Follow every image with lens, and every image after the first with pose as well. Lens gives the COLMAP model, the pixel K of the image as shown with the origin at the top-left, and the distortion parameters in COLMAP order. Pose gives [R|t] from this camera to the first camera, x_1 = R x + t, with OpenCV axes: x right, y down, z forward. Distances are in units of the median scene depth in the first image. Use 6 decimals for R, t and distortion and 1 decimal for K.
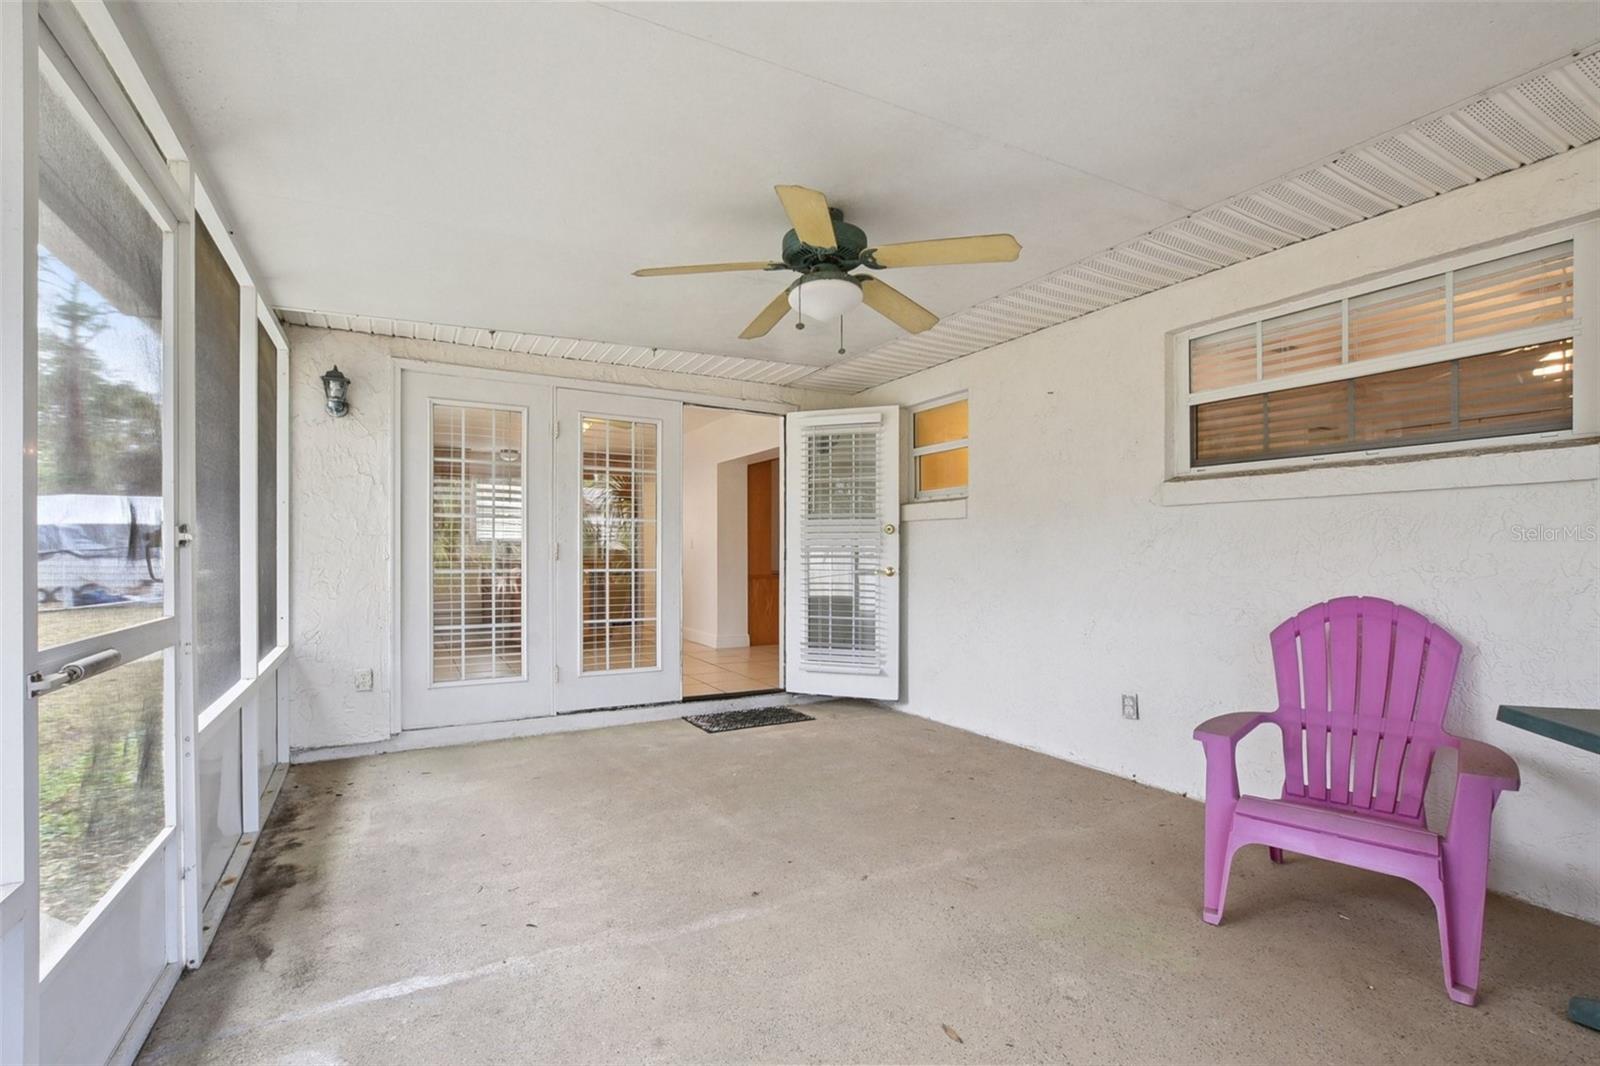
lens RADIAL K [[706.1, 0, 792.9], [0, 706.1, 560.4], [0, 0, 1]] dist [-0.012862, 0.000309]
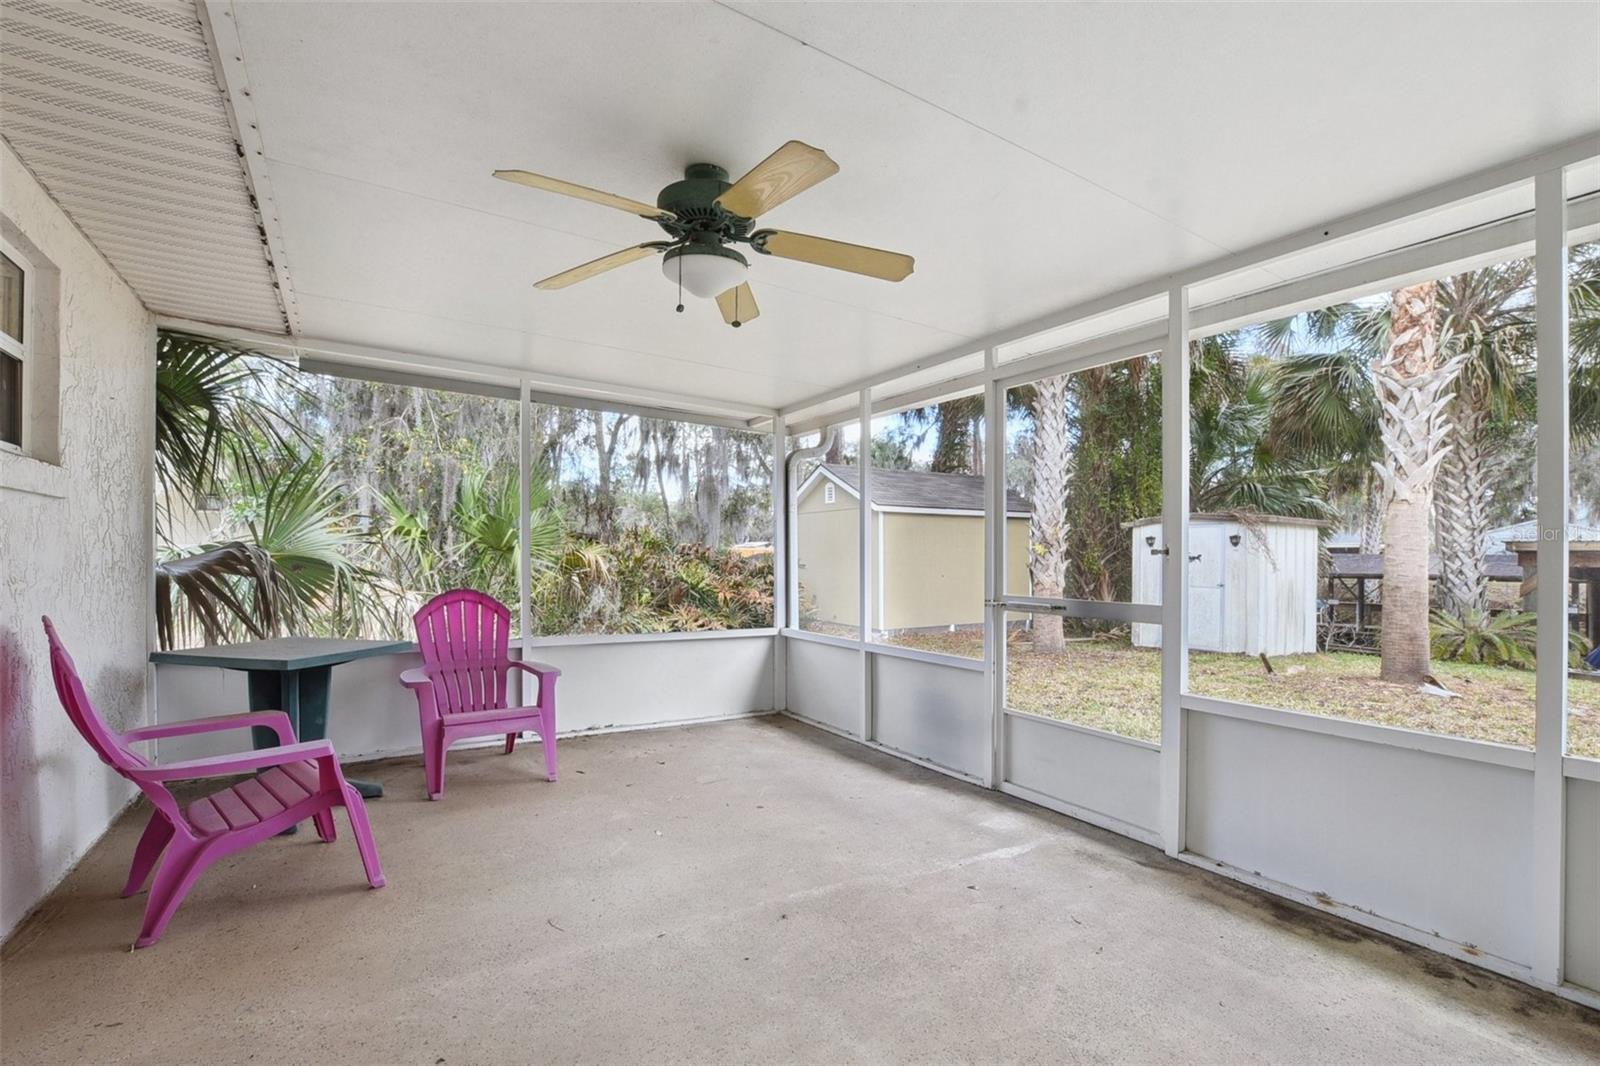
lens RADIAL K [[706.1, 0, 792.9], [0, 706.1, 560.4], [0, 0, 1]] dist [-0.012862, 0.000309]
pose [[-0.998946, -0.001382, -0.045879, -0.020533], [-0.002173, 0.999850, 0.017203, -0.030881], [0.045848, 0.017284, -0.998799, 1.900644]]
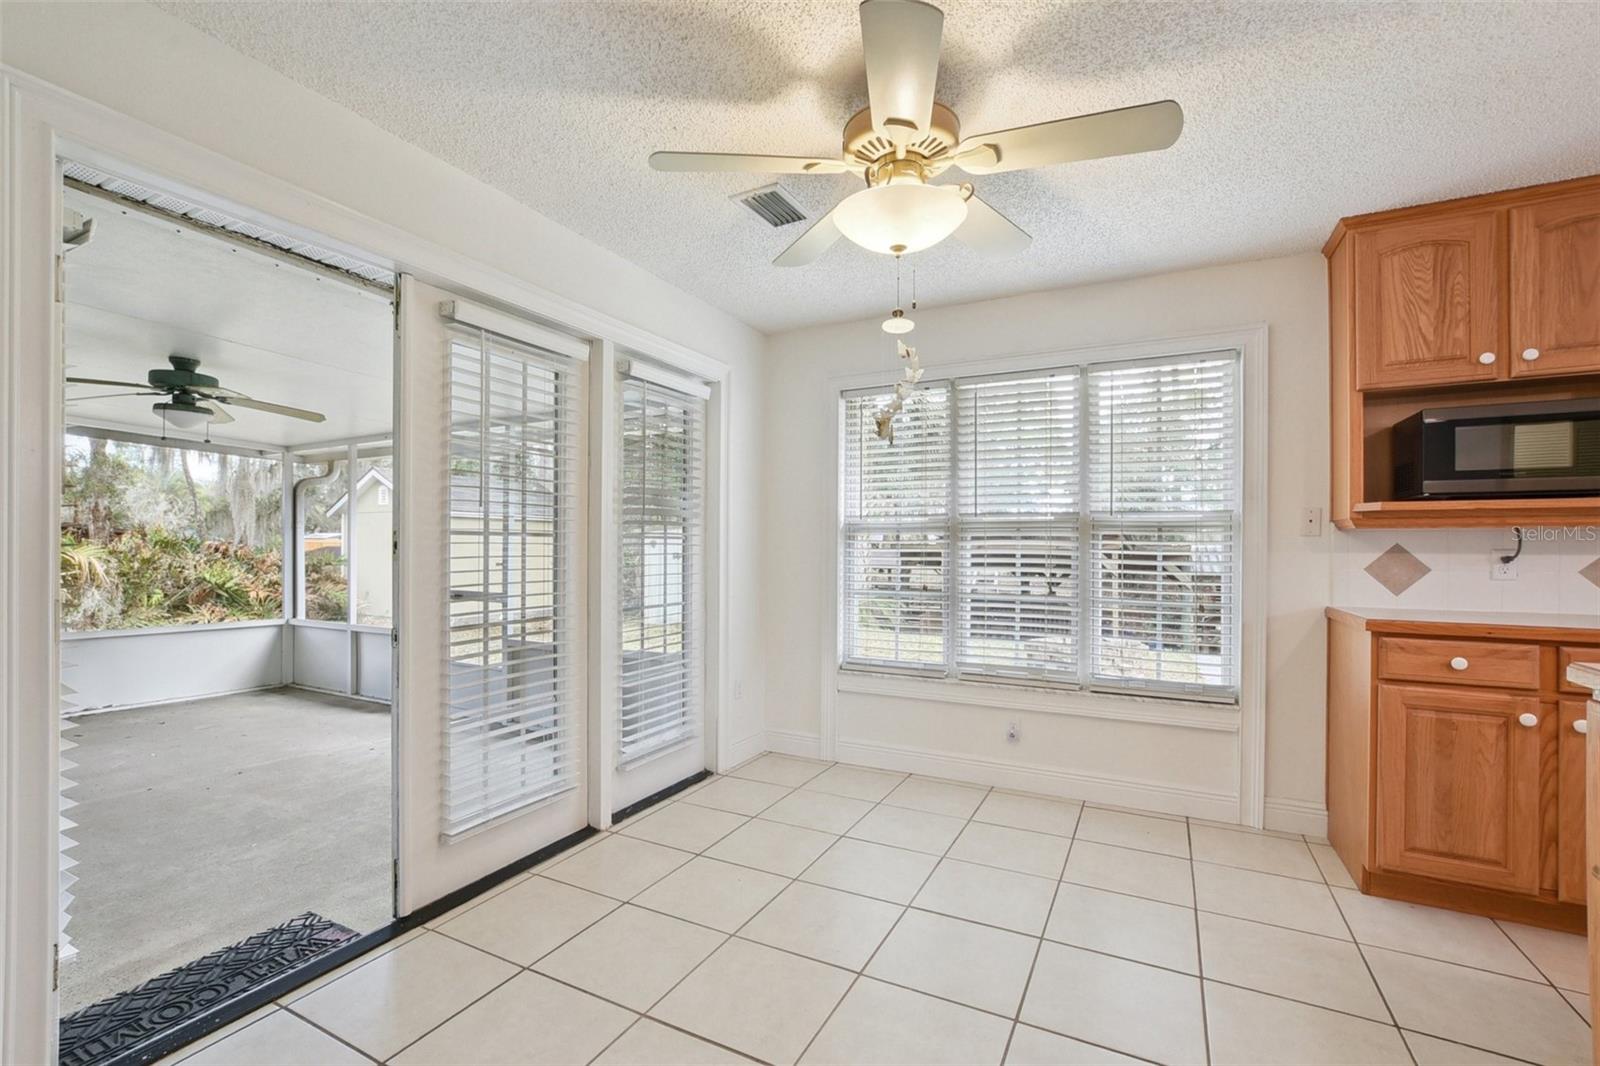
lens RADIAL K [[707.1, 0, 781.9], [0, 707.1, 544.4], [0, 0, 1]] dist [-0.005301, 0.000005]
pose [[-0.848194, -0.005135, -0.529661, -0.255529], [-0.008932, 0.999949, 0.004609, -0.104341], [0.529611, 0.008640, -0.848197, 3.073059]]
